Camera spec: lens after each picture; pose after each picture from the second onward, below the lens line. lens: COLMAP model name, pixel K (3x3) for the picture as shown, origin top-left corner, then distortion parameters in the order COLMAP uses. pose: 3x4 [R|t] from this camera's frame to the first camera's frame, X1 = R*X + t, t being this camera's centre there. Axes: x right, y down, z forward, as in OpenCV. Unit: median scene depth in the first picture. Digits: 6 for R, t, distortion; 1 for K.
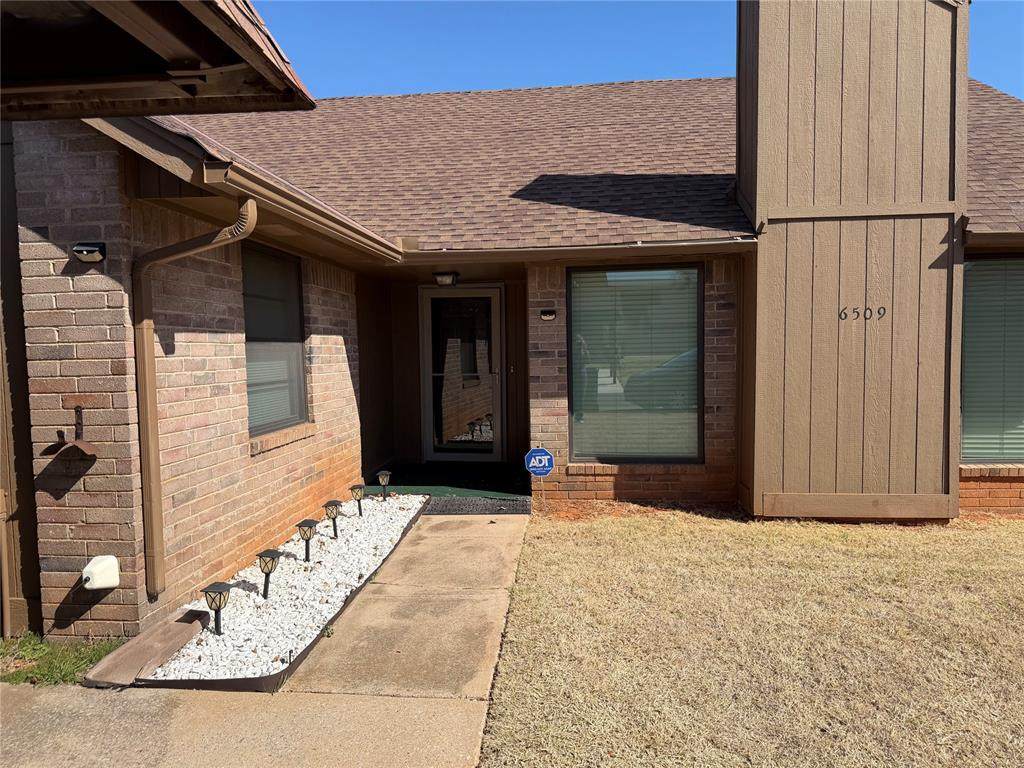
lens RADIAL K [[716.7, 0, 496.2], [0, 716.7, 392.8], [0, 0, 1]] dist [0.078177, -0.107783]
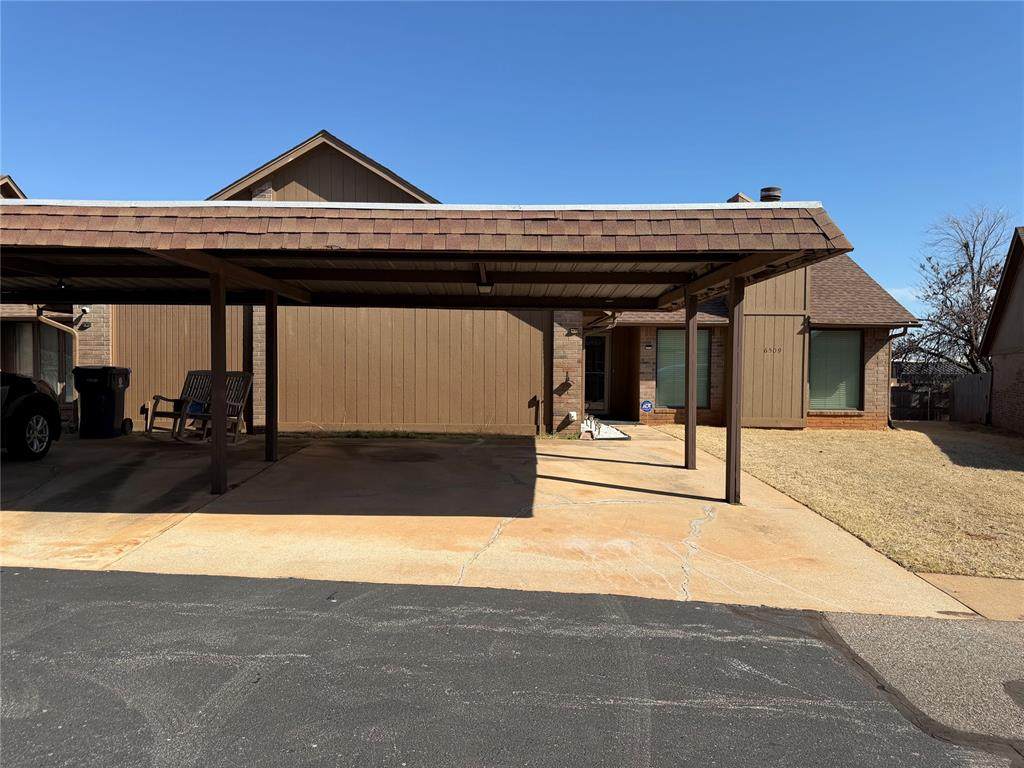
lens RADIAL K [[716.7, 0, 496.2], [0, 716.7, 392.8], [0, 0, 1]] dist [0.078177, -0.107783]
pose [[0.995212, 0.022876, 0.095022, -0.736852], [-0.020524, 0.999460, -0.025660, 0.132163], [-0.095557, 0.023587, 0.995144, -1.506258]]
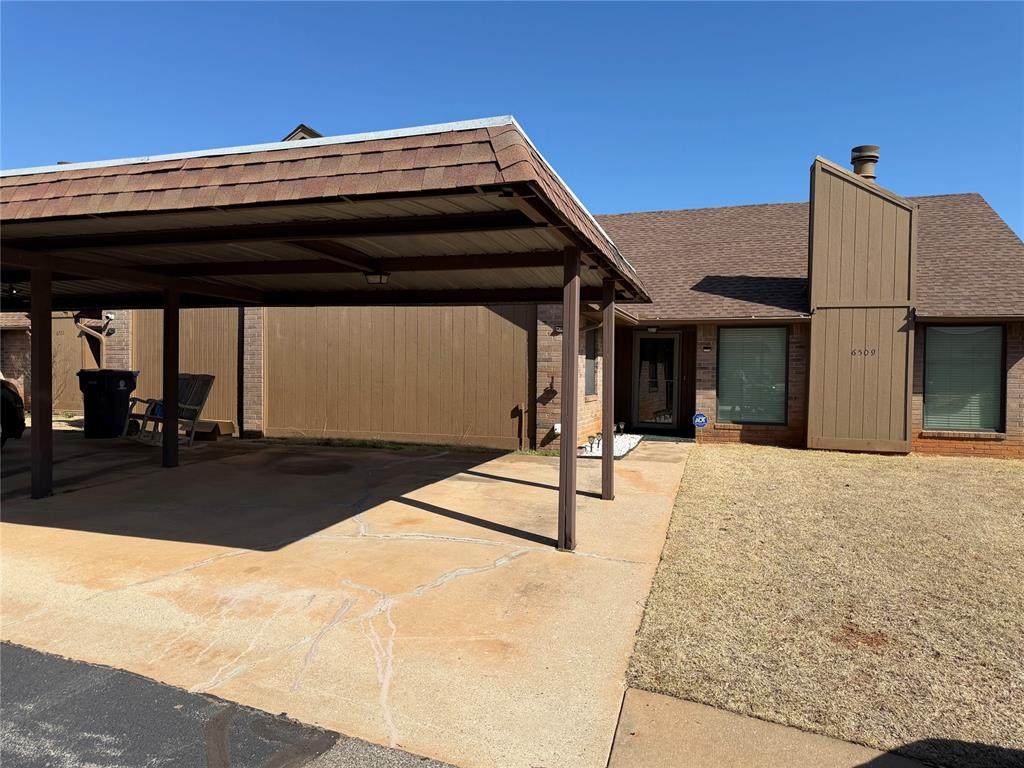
lens RADIAL K [[716.7, 0, 496.2], [0, 716.7, 392.8], [0, 0, 1]] dist [0.078177, -0.107783]
pose [[0.977804, 0.035690, -0.206457, -0.094111], [-0.043019, 0.998590, -0.031114, 0.114065], [0.205056, 0.039305, 0.977961, -1.223034]]
